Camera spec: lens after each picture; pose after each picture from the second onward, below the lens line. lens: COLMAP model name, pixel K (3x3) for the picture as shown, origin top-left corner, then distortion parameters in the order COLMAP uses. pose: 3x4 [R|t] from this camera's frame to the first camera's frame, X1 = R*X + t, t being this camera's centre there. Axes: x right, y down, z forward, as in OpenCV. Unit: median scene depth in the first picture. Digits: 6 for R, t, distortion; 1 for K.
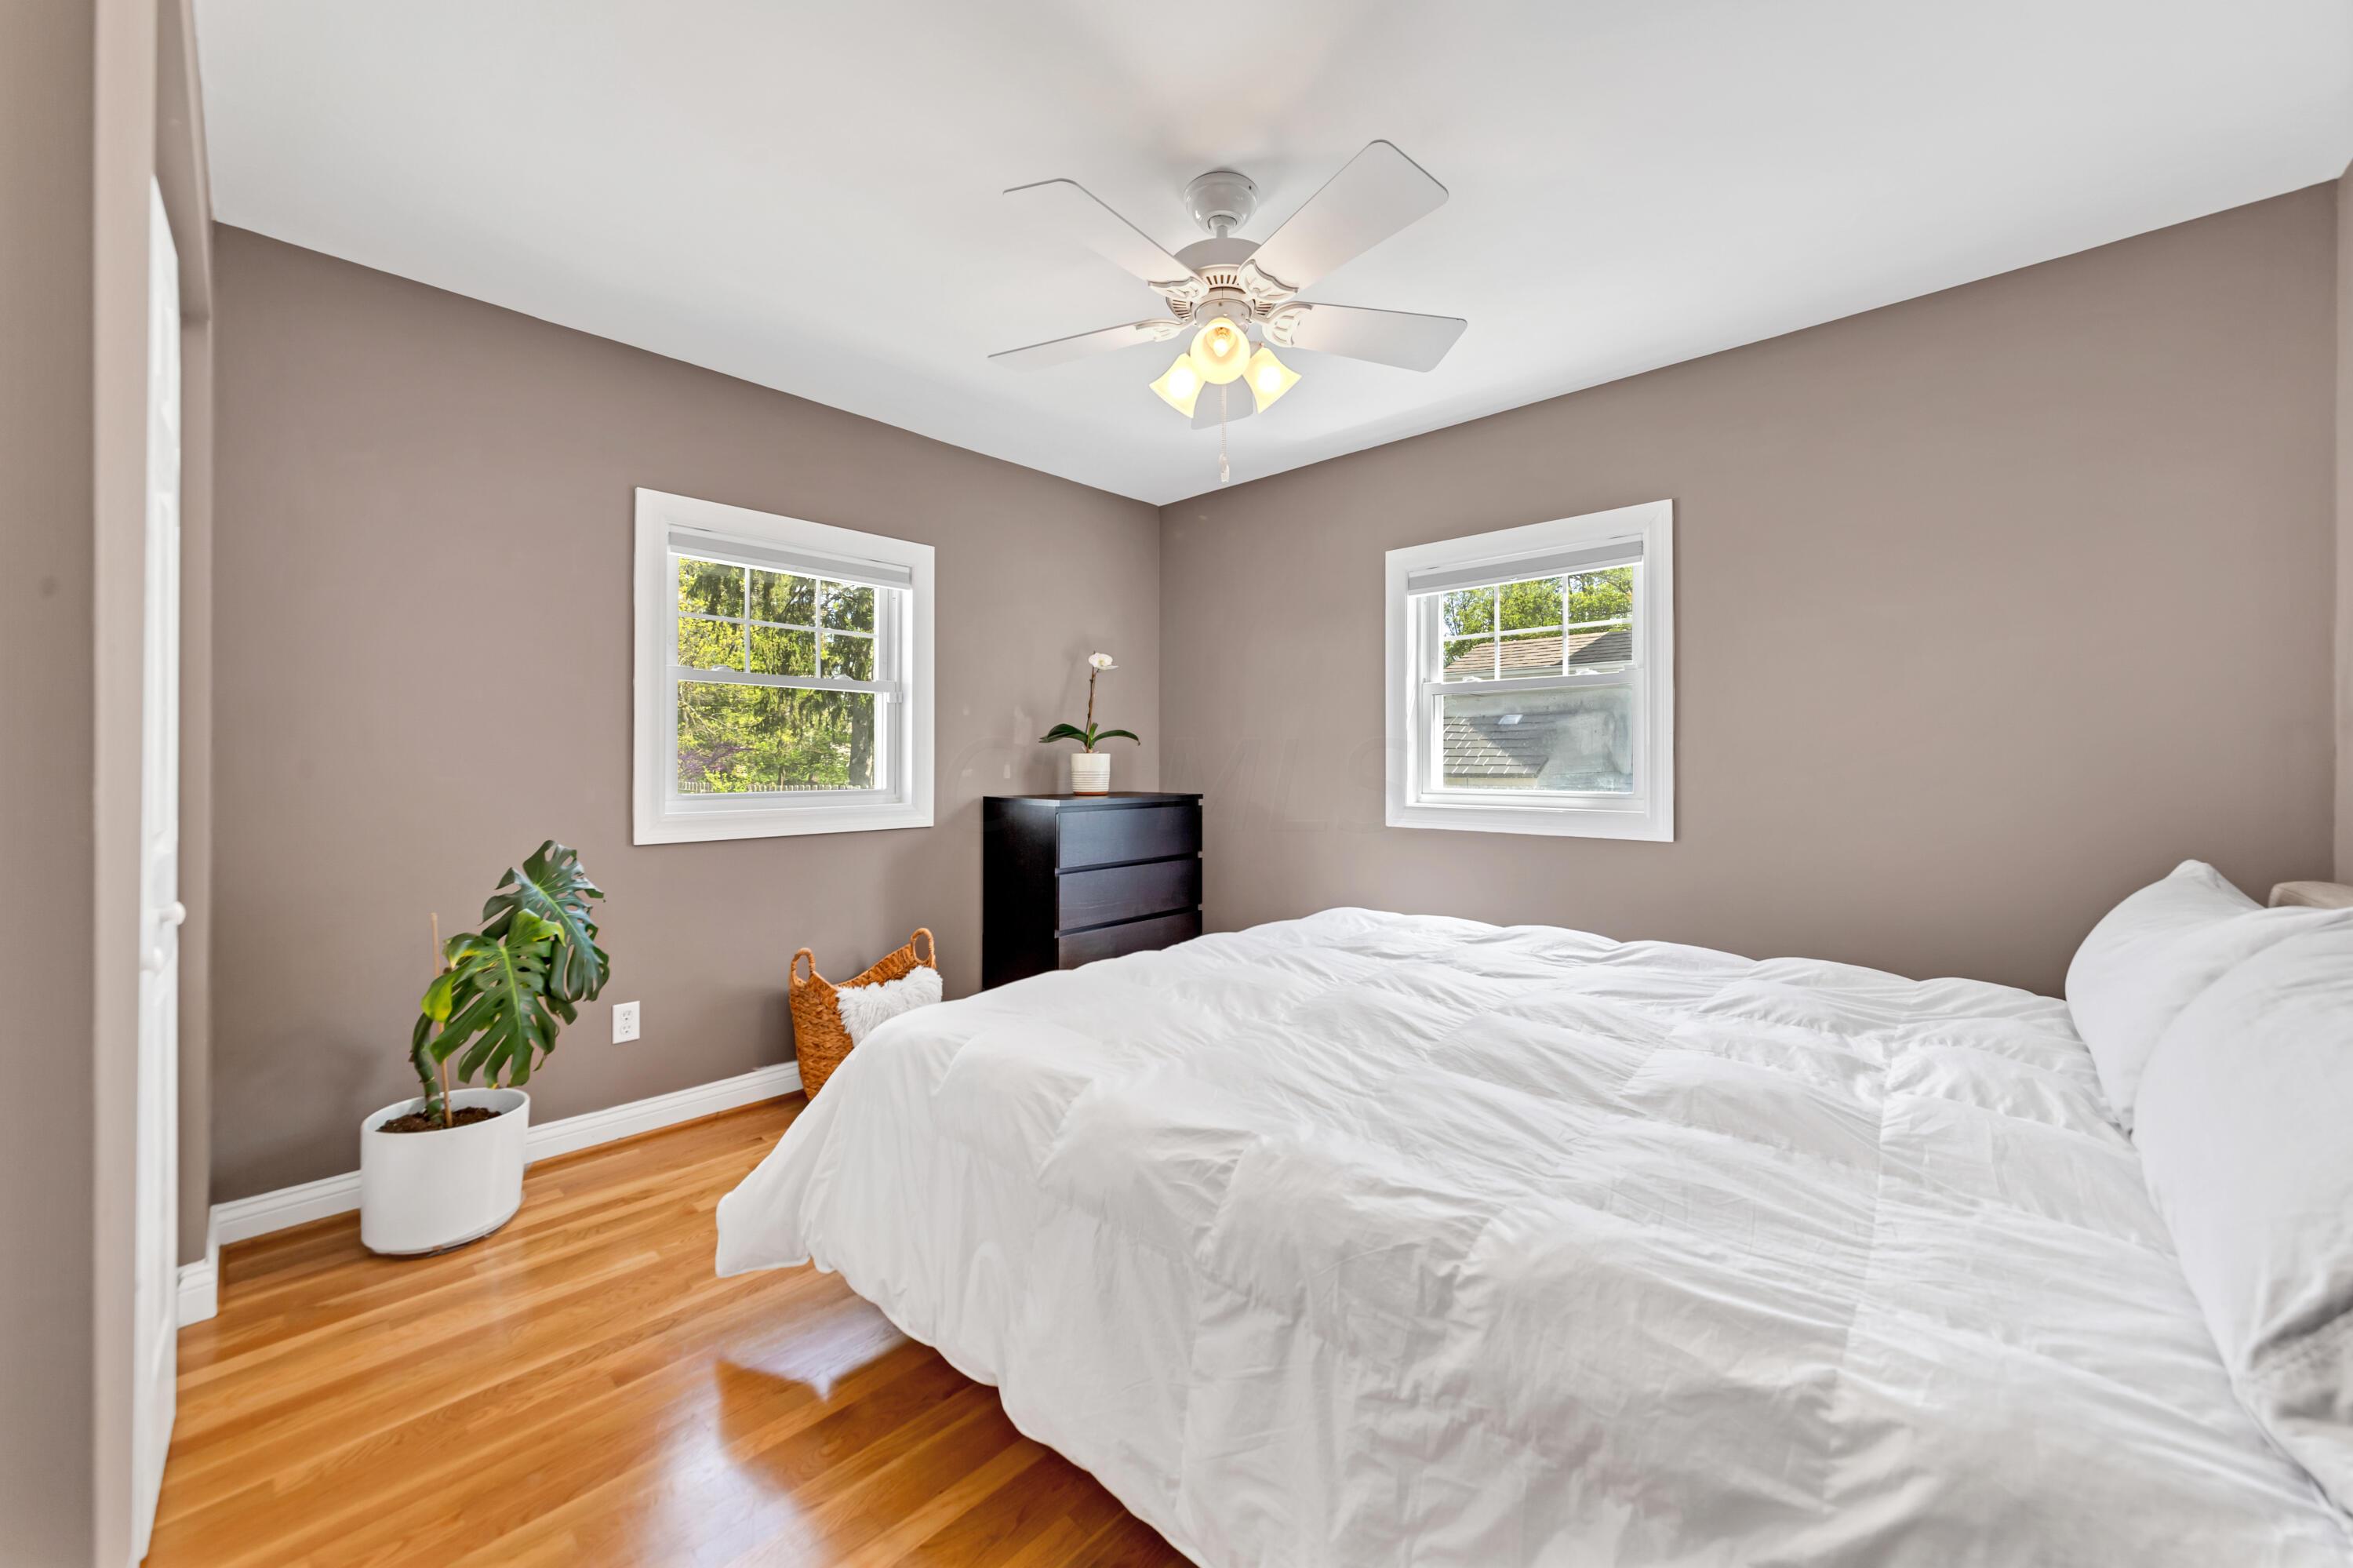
lens RADIAL K [[845.5, 0, 1168.6], [0, 845.5, 765.4], [0, 0, 1]] dist [0.000210, -0.006516]
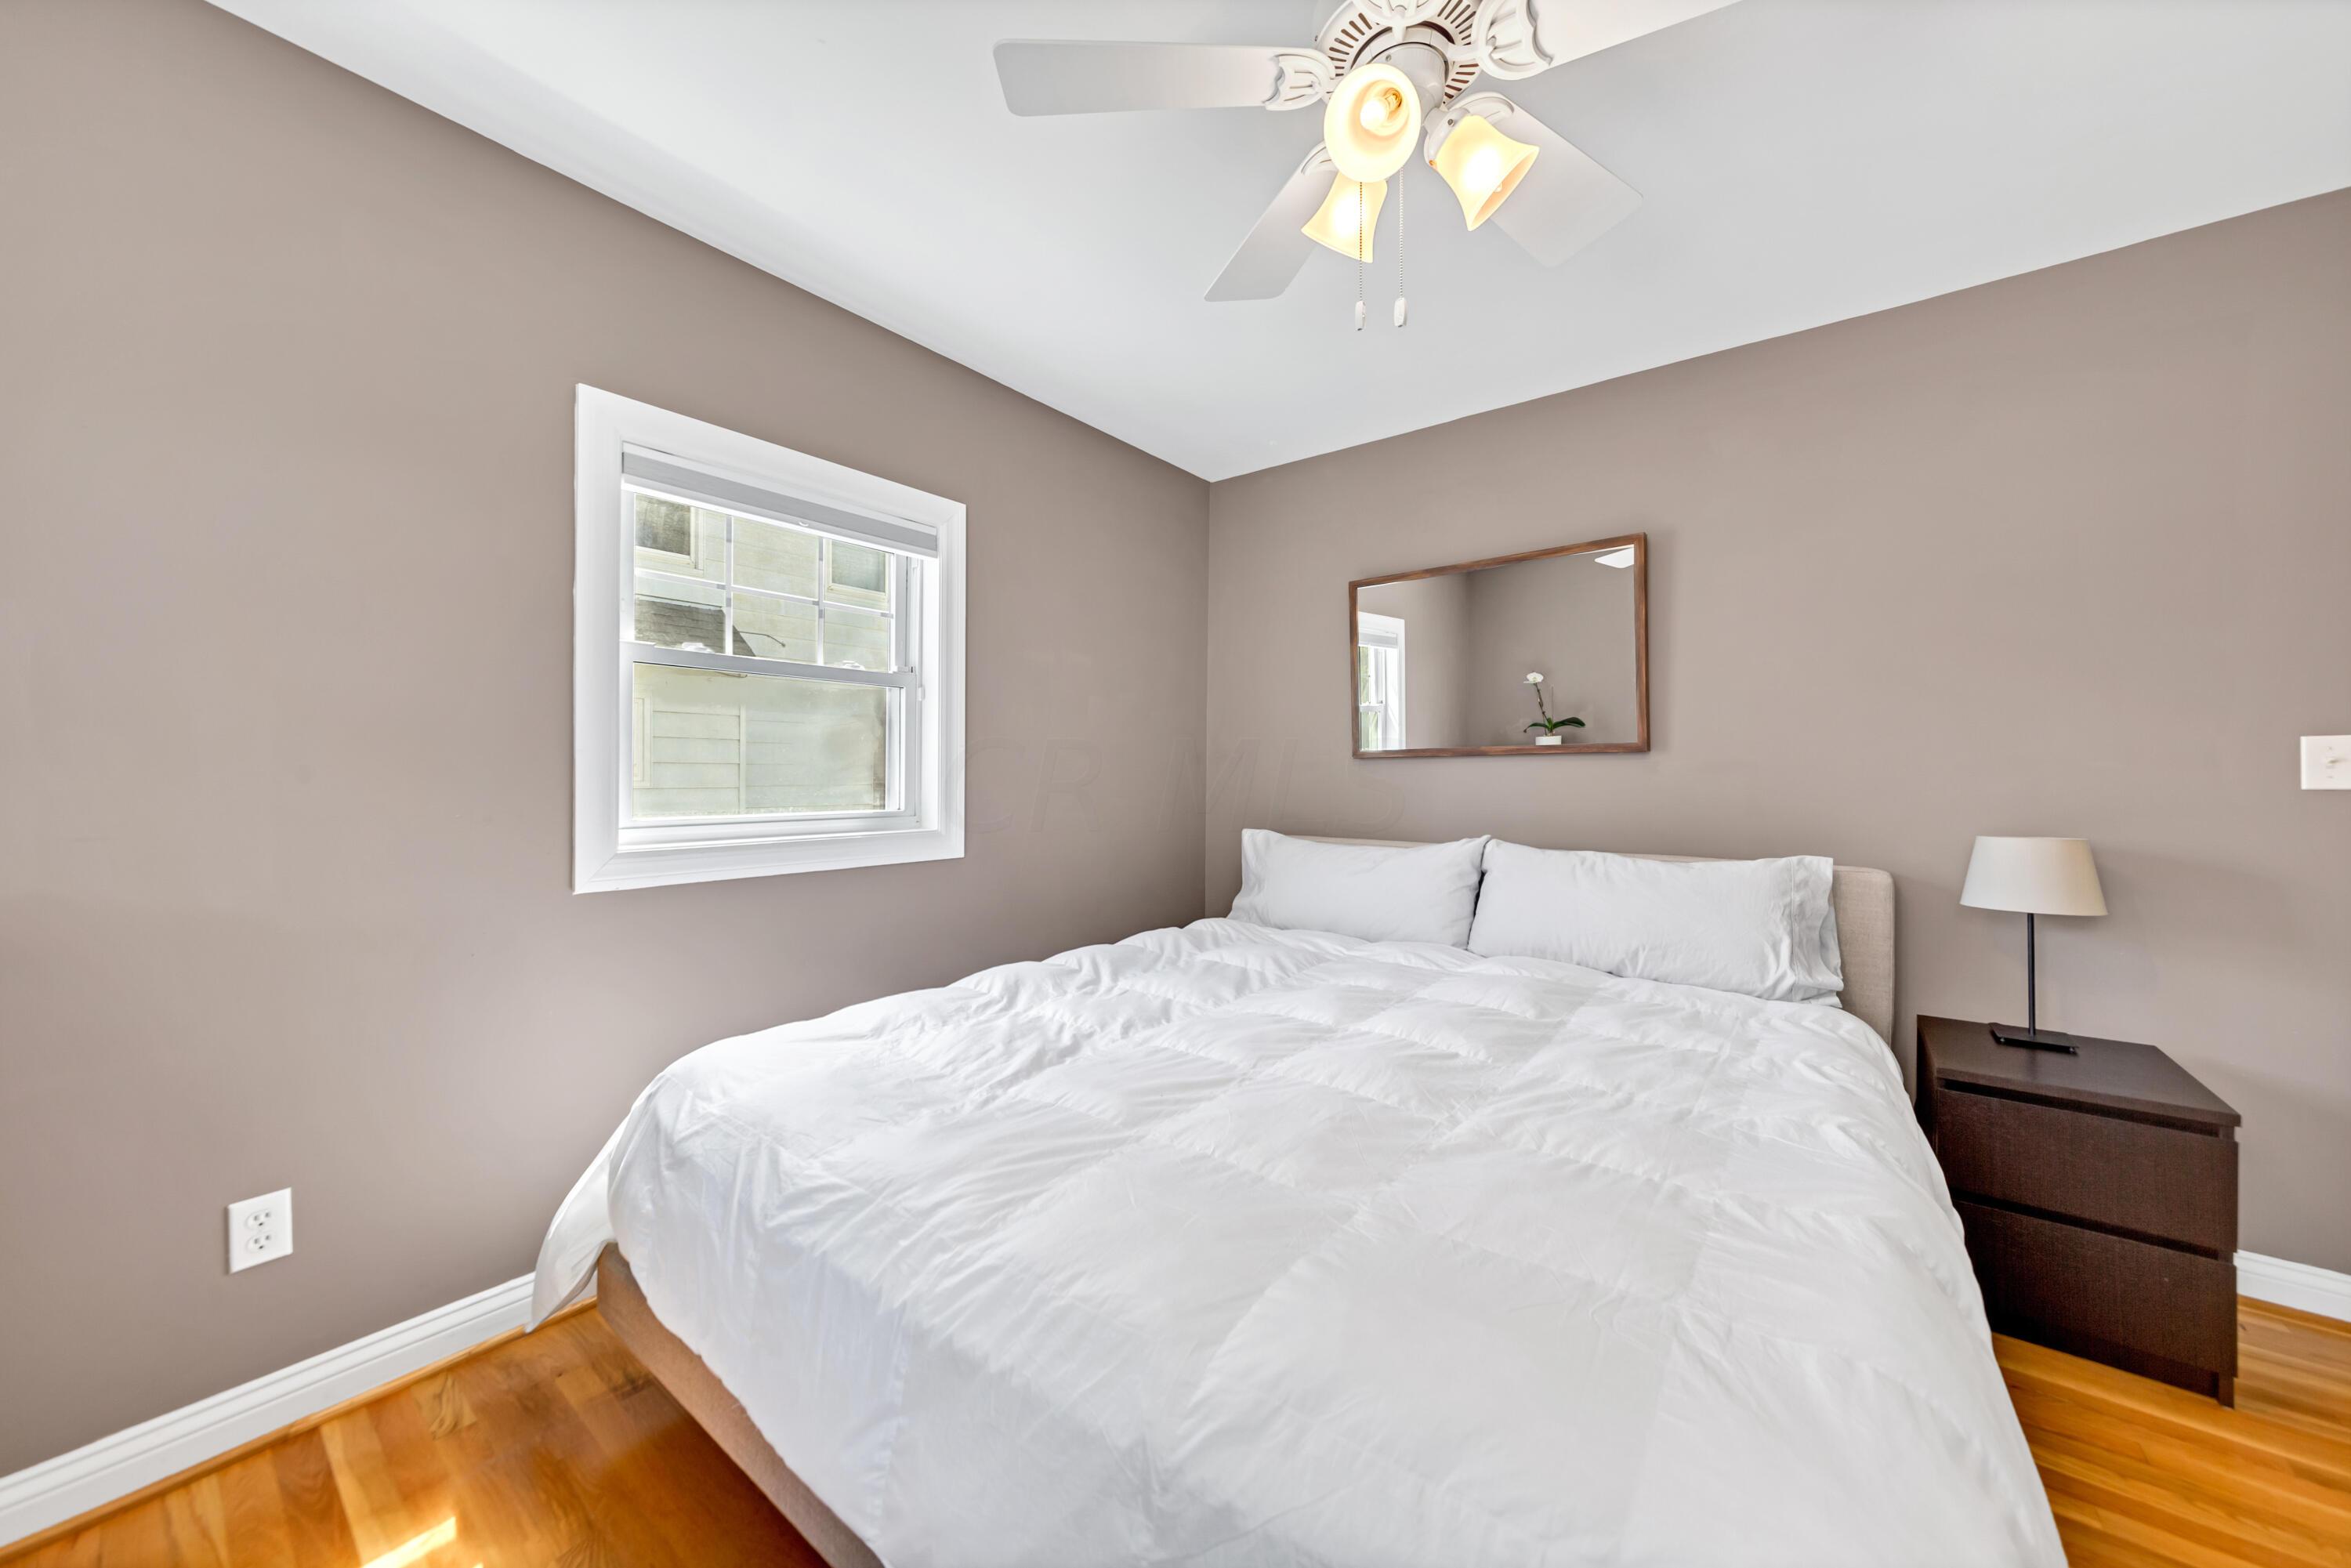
lens RADIAL K [[825.7, 0, 1175.5], [0, 825.7, 784.0], [0, 0, 1]] dist [-0.001682, -0.000125]
pose [[-0.081979, -0.015051, 0.996520, -0.410491], [-0.000506, 0.999886, 0.015060, -0.008875], [-0.996634, 0.000730, -0.081977, 0.910337]]
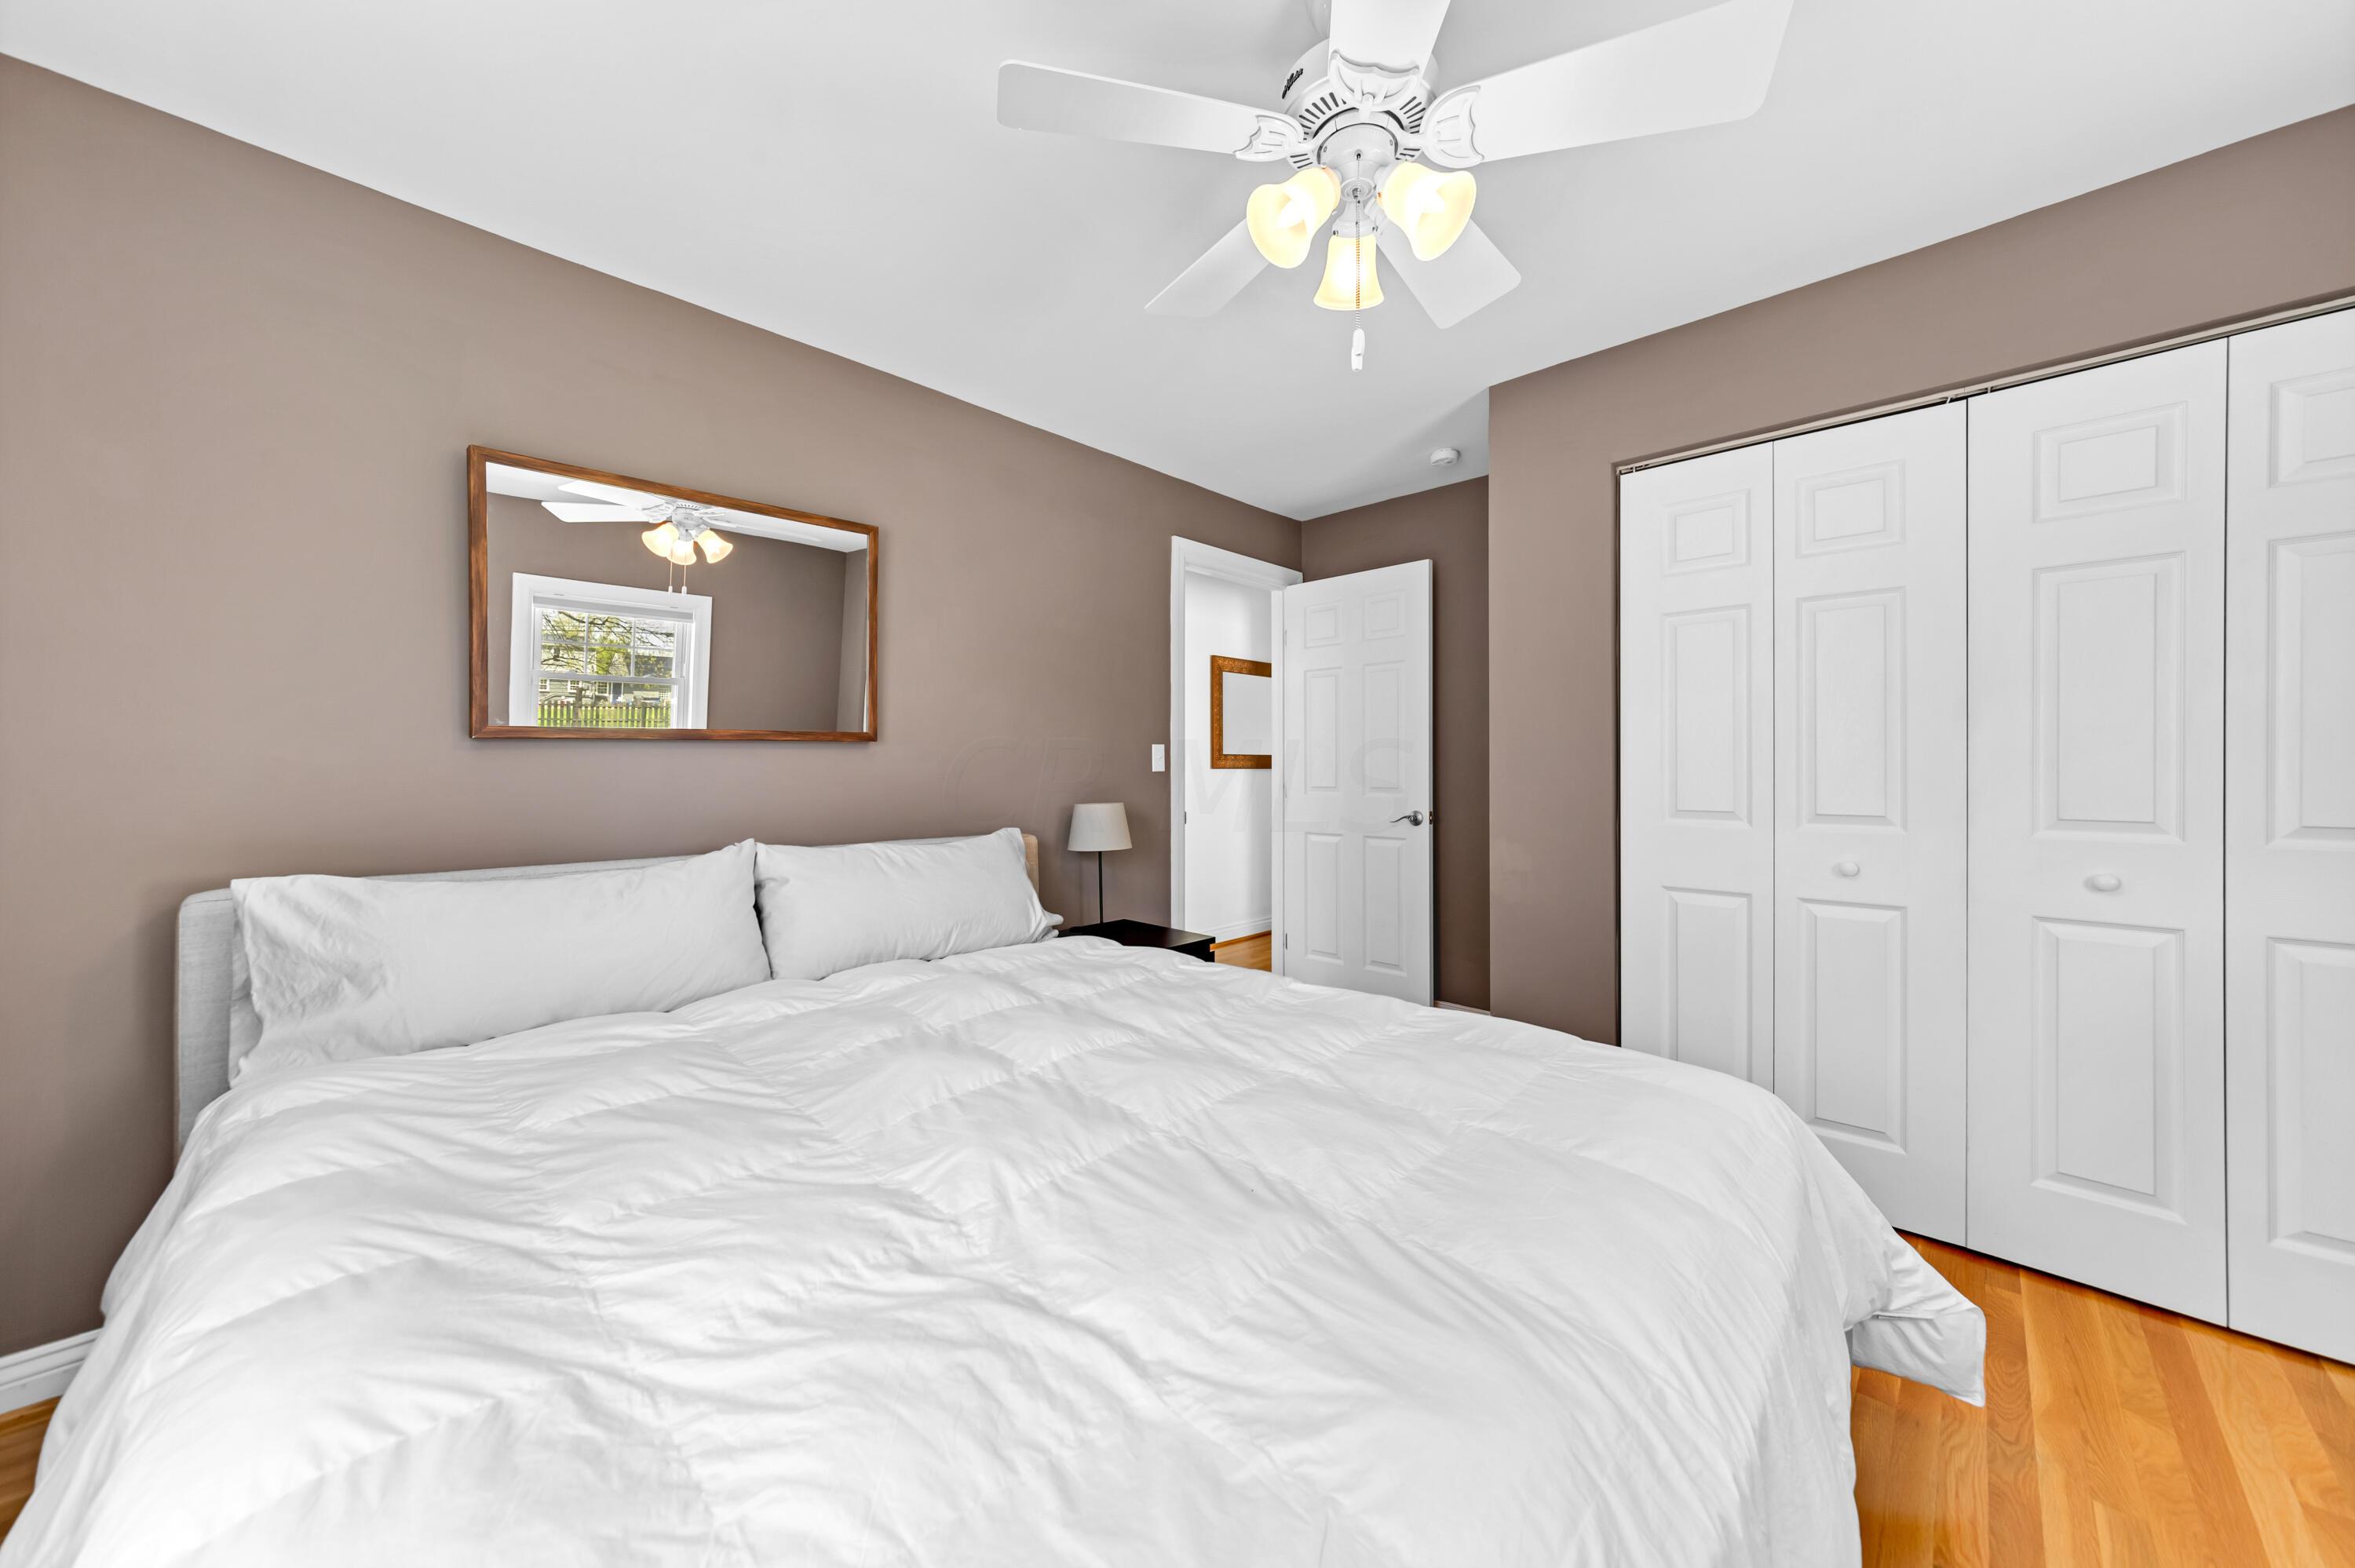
lens RADIAL K [[833.6, 0, 1179.5], [0, 833.6, 767.1], [0, 0, 1]] dist [-0.000841, -0.000068]
pose [[-0.999480, -0.003001, 0.032117, 0.146744], [-0.002821, 0.999980, 0.005661, -0.008755], [-0.032134, 0.005568, -0.999468, 1.287079]]
